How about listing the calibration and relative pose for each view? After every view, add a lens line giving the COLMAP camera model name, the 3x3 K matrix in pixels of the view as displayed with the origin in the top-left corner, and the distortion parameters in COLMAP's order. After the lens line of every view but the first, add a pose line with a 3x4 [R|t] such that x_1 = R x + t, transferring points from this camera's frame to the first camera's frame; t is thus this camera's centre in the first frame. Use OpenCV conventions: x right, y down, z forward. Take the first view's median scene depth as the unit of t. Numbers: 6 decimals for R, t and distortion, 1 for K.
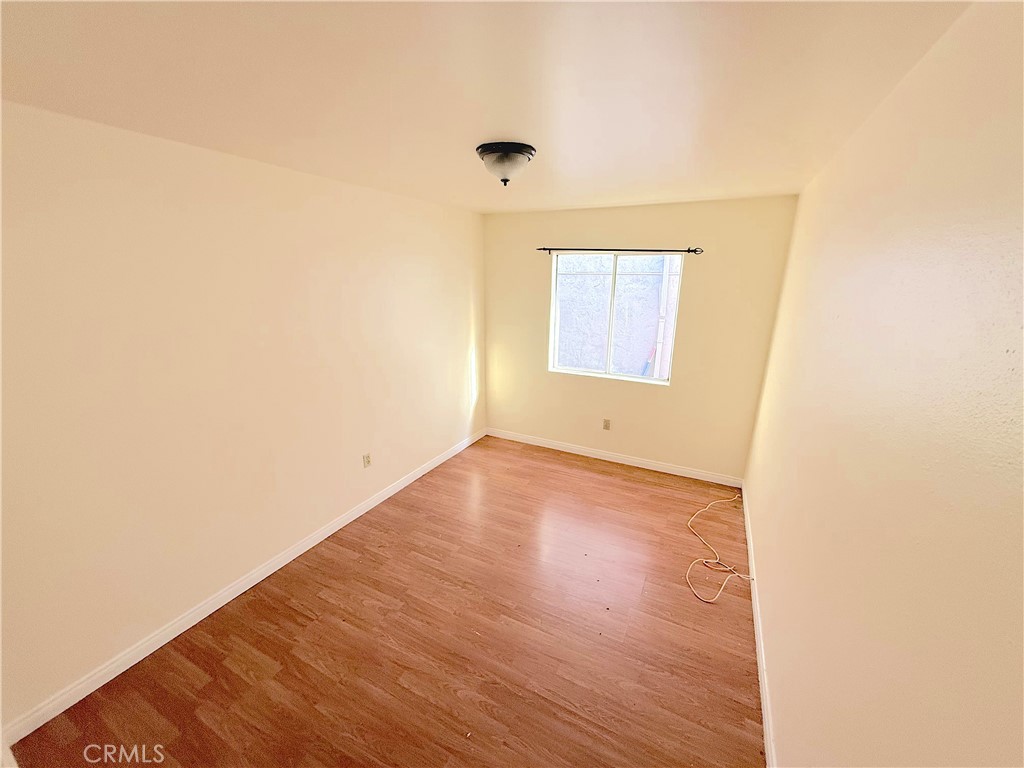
lens RADIAL K [[404.5, 0, 510.4], [0, 404.5, 384.9], [0, 0, 1]] dist [-0.002721, 0.000631]
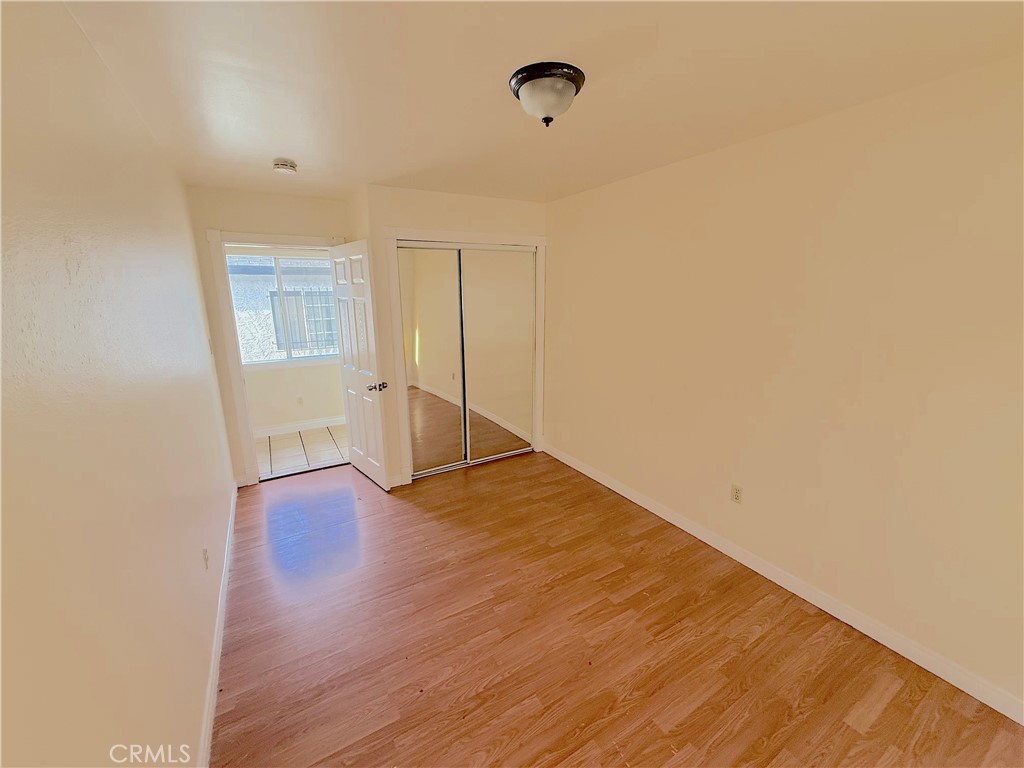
lens RADIAL K [[404.5, 0, 508.2], [0, 404.5, 384.3], [0, 0, 1]] dist [-0.002721, 0.000631]
pose [[-0.530084, 0.188753, -0.826670, 0.656290], [-0.221646, 0.910172, 0.349944, -0.244530], [0.818465, 0.368728, -0.440631, 1.235800]]
